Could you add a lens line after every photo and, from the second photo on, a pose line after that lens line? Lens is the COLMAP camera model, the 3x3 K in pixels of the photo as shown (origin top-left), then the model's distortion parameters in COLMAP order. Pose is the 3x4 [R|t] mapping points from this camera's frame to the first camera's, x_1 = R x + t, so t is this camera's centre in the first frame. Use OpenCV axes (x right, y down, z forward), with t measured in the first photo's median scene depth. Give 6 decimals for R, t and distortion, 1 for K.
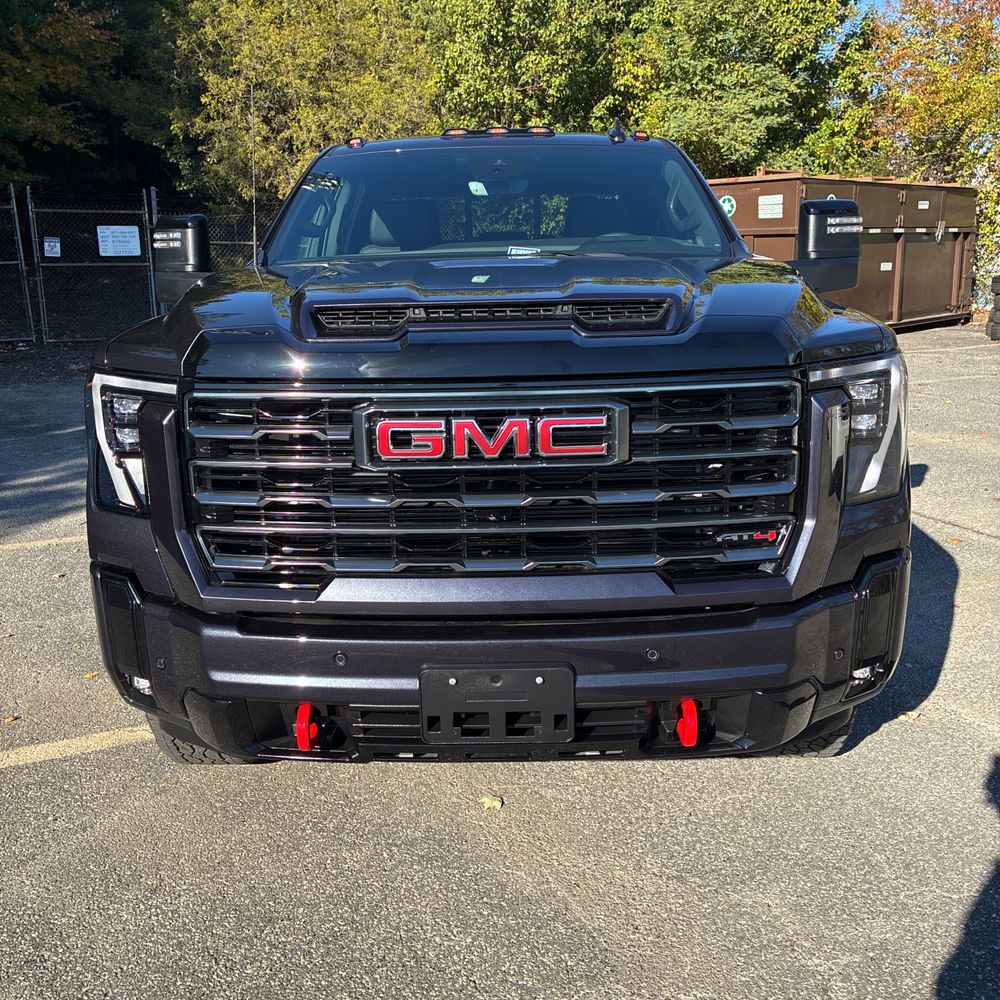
lens RADIAL K [[1017.9, 0, 501.6], [0, 1017.9, 494.0], [0, 0, 1]] dist [0.028567, 0.000000]
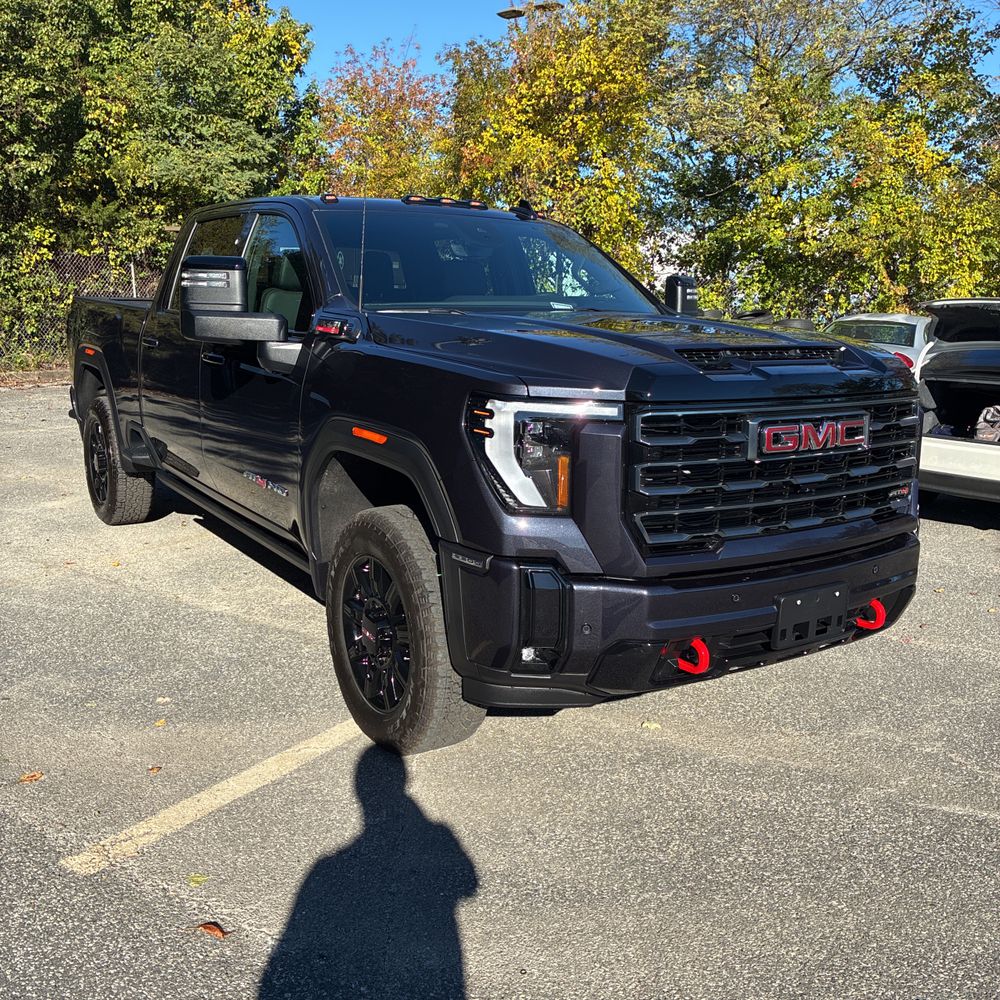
lens RADIAL K [[1017.9, 0, 501.3], [0, 1017.9, 502.1], [0, 0, 1]] dist [0.028567, 0.000000]
pose [[0.822589, -0.072540, 0.563991, -0.184682], [0.091235, 0.995817, -0.004985, 0.001156], [-0.561270, 0.055556, 0.825766, 0.002062]]
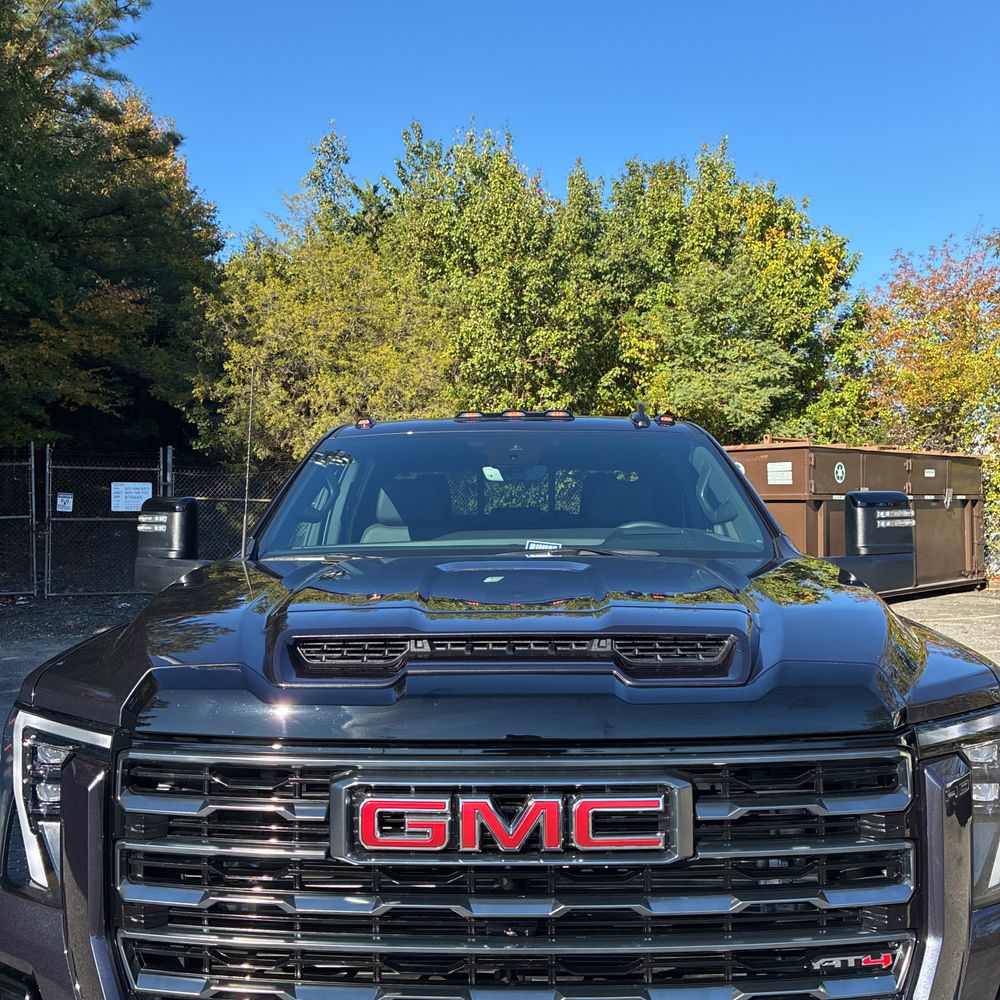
lens RADIAL K [[1017.9, 0, 500.3], [0, 1017.9, 503.3], [0, 0, 1]] dist [0.028567, 0.000000]
pose [[0.999874, 0.013043, -0.009015, -0.002074], [-0.014776, 0.972735, -0.231447, -0.016236], [0.005750, 0.231552, 0.972806, 0.029702]]
